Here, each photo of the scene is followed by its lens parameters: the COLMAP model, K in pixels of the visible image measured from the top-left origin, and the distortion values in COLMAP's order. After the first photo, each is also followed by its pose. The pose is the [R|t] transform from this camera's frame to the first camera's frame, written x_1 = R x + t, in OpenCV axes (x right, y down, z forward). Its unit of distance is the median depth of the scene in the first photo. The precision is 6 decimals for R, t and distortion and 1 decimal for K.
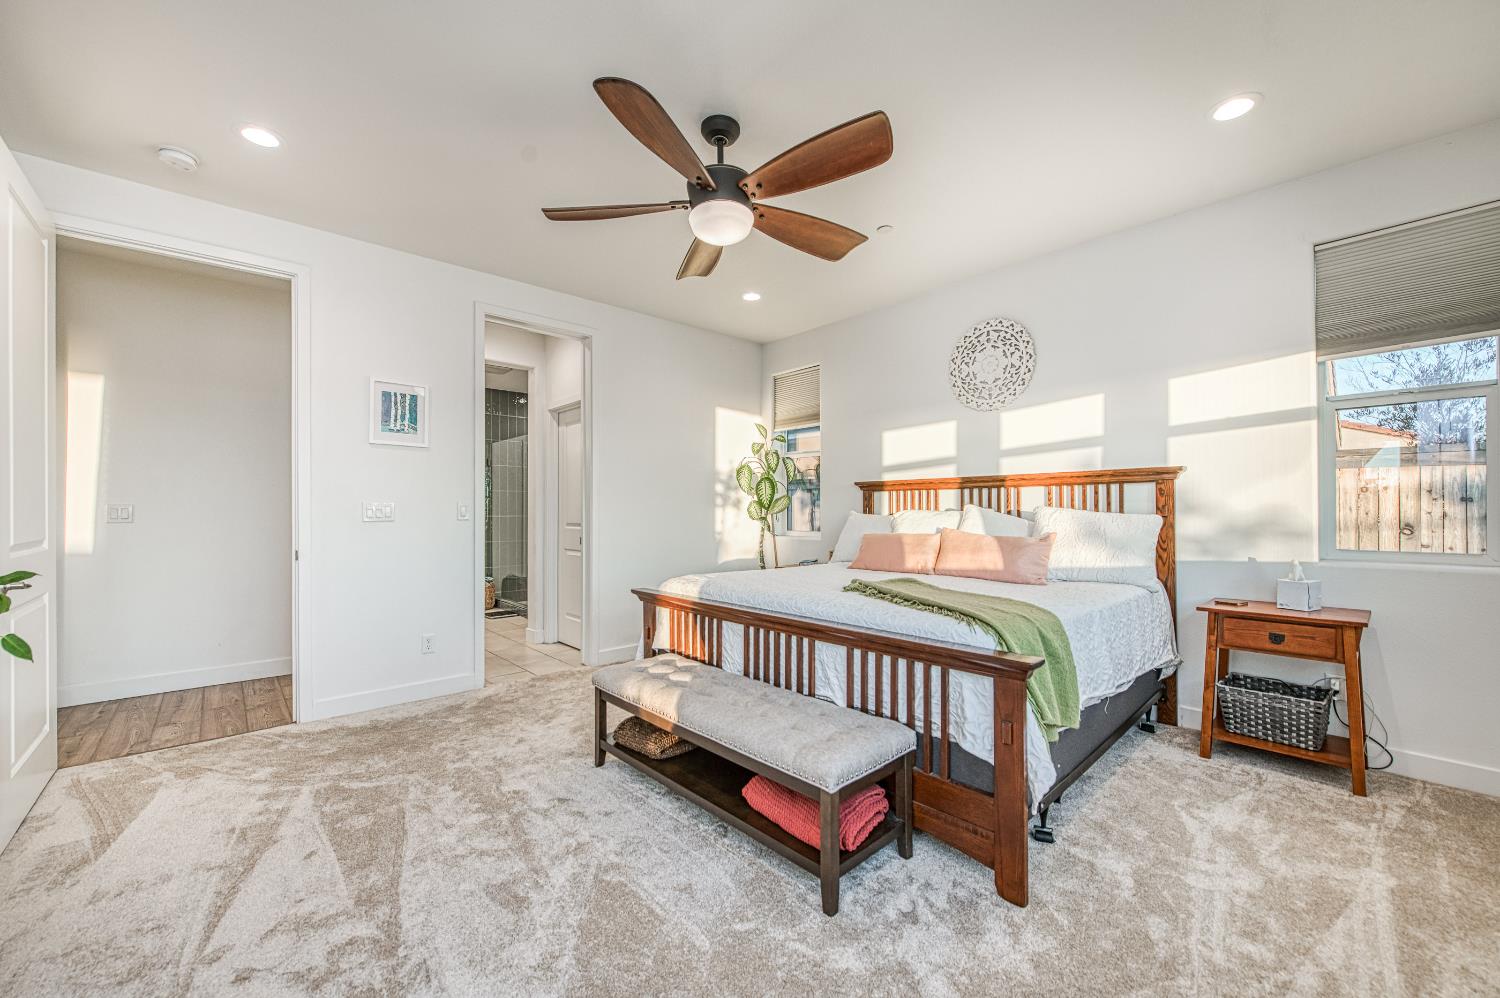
lens RADIAL K [[566.1, 0, 751.5], [0, 566.1, 513.8], [0, 0, 1]] dist [0.000963, 0.000073]
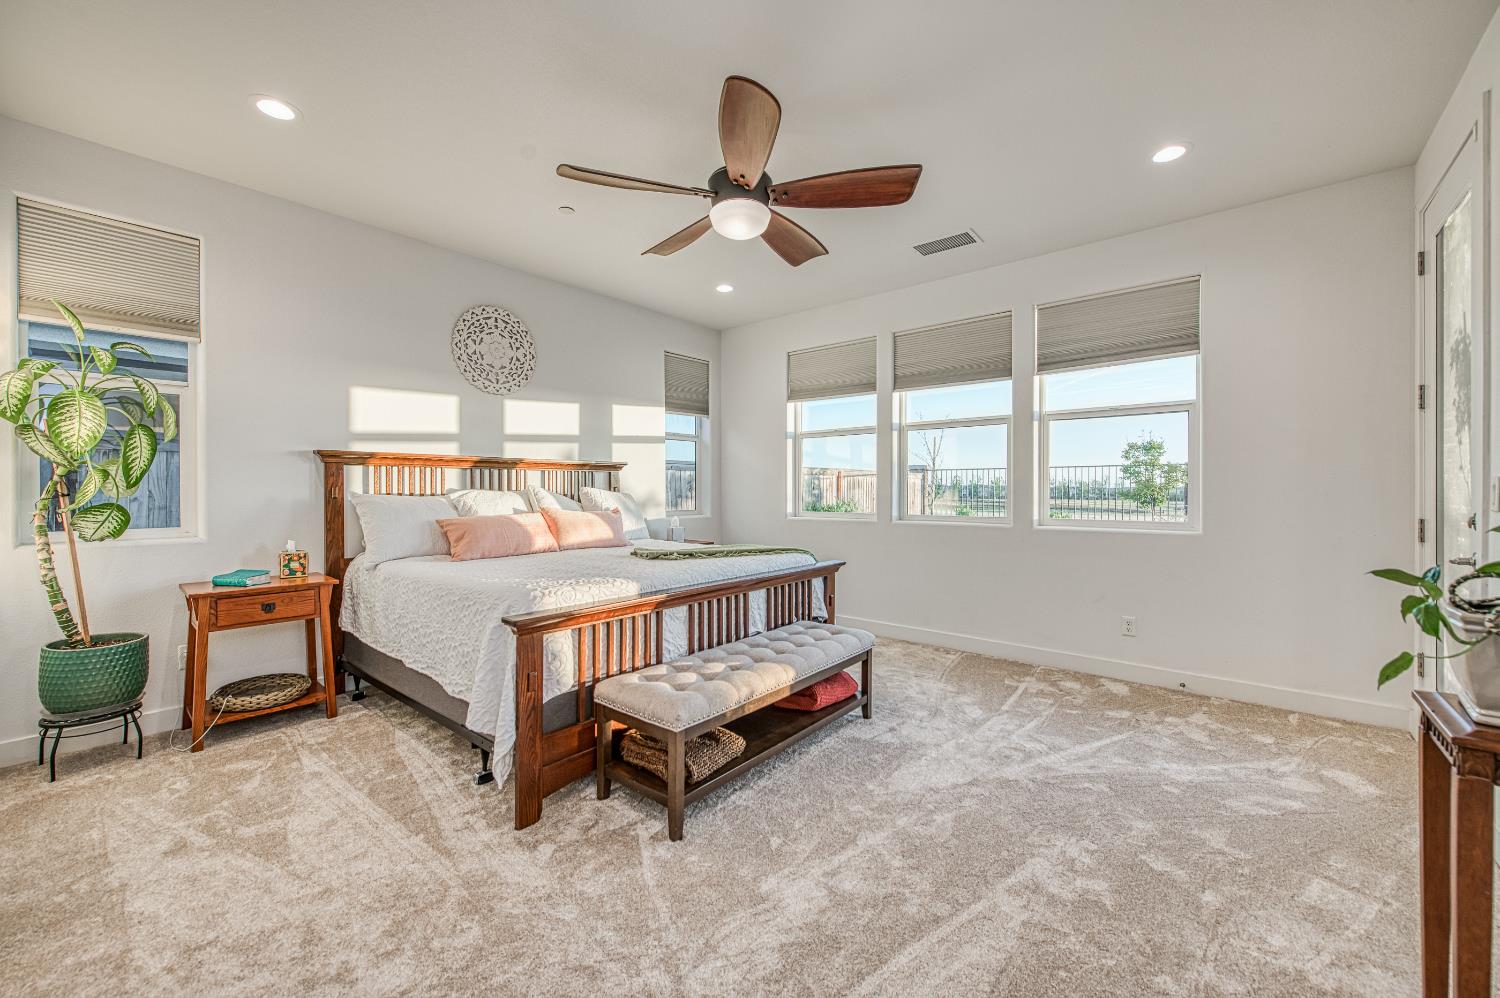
lens RADIAL K [[581.7, 0, 743.6], [0, 581.7, 506.9], [0, 0, 1]] dist [-0.002408, -0.005426]
pose [[-0.116178, -0.031407, 0.992732, -0.737419], [0.000432, 0.999498, 0.031671, -0.010670], [-0.993228, 0.004109, -0.116106, 0.710652]]
